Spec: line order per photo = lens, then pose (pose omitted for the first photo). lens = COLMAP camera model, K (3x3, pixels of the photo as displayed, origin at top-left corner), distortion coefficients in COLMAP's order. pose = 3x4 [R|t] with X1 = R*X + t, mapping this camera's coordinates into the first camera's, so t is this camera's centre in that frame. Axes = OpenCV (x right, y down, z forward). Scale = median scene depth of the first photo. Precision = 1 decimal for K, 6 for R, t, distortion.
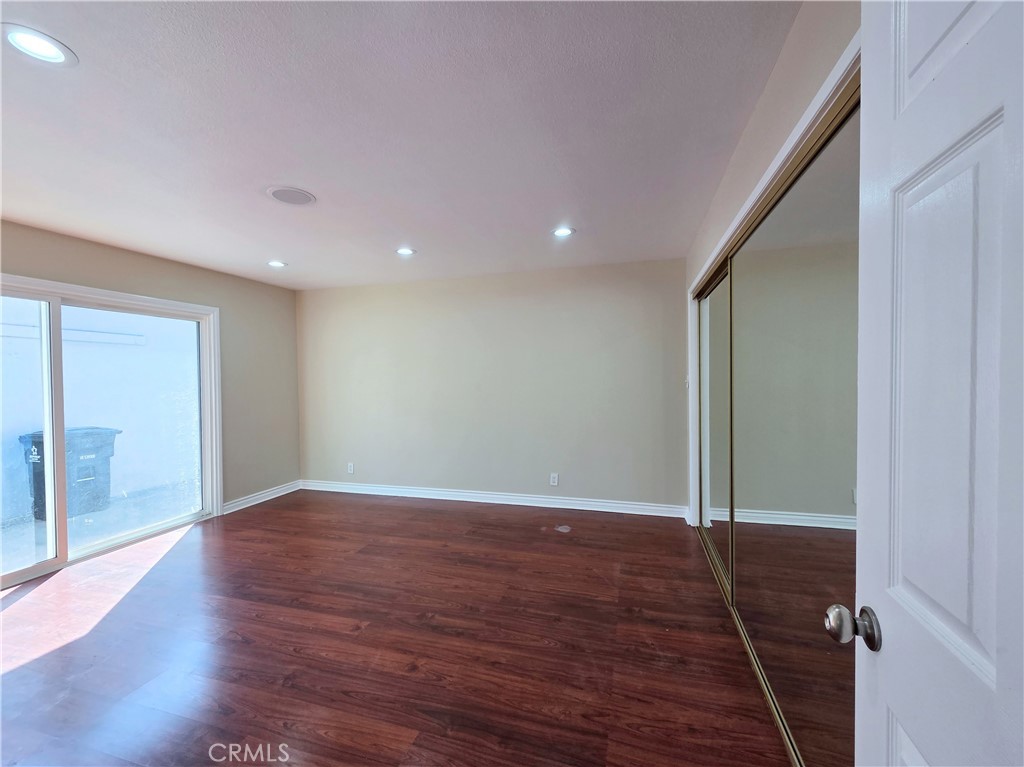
lens RADIAL K [[422.8, 0, 510.4], [0, 422.8, 383.5], [0, 0, 1]] dist [0.001926, -0.000300]
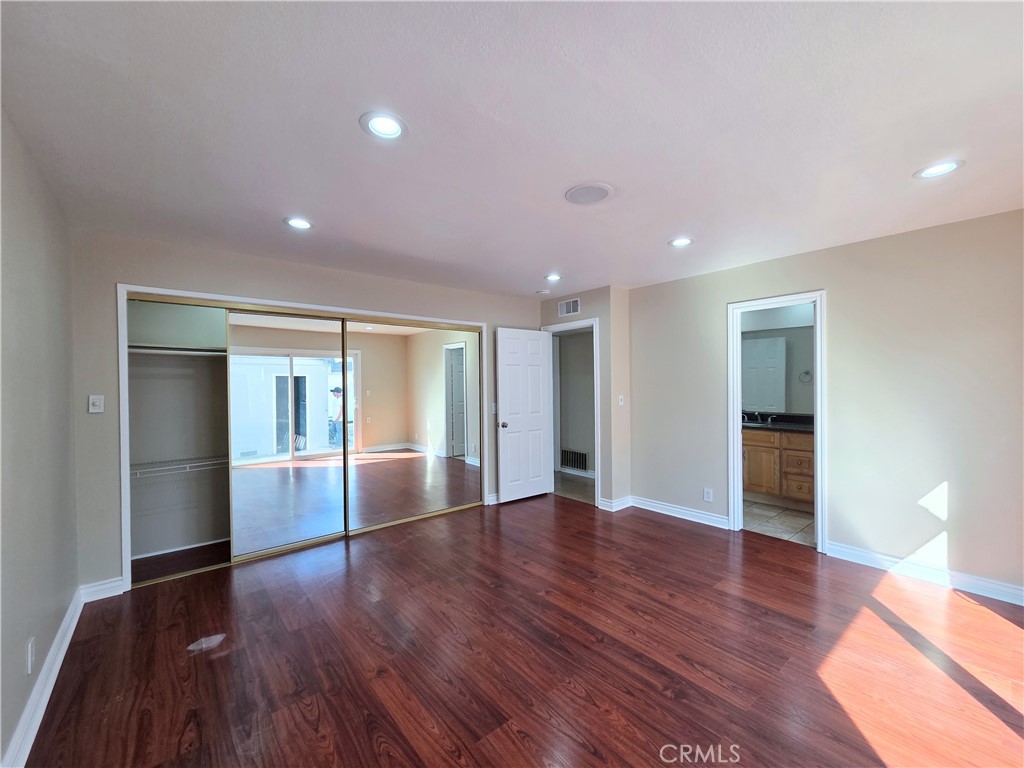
lens RADIAL K [[422.8, 0, 510.6], [0, 422.8, 384.8], [0, 0, 1]] dist [0.001926, -0.000300]
pose [[-0.827718, 0.018921, 0.560825, -0.873181], [0.028976, 0.999539, 0.009044, -0.035921], [-0.560396, 0.023736, -0.827885, 1.851066]]
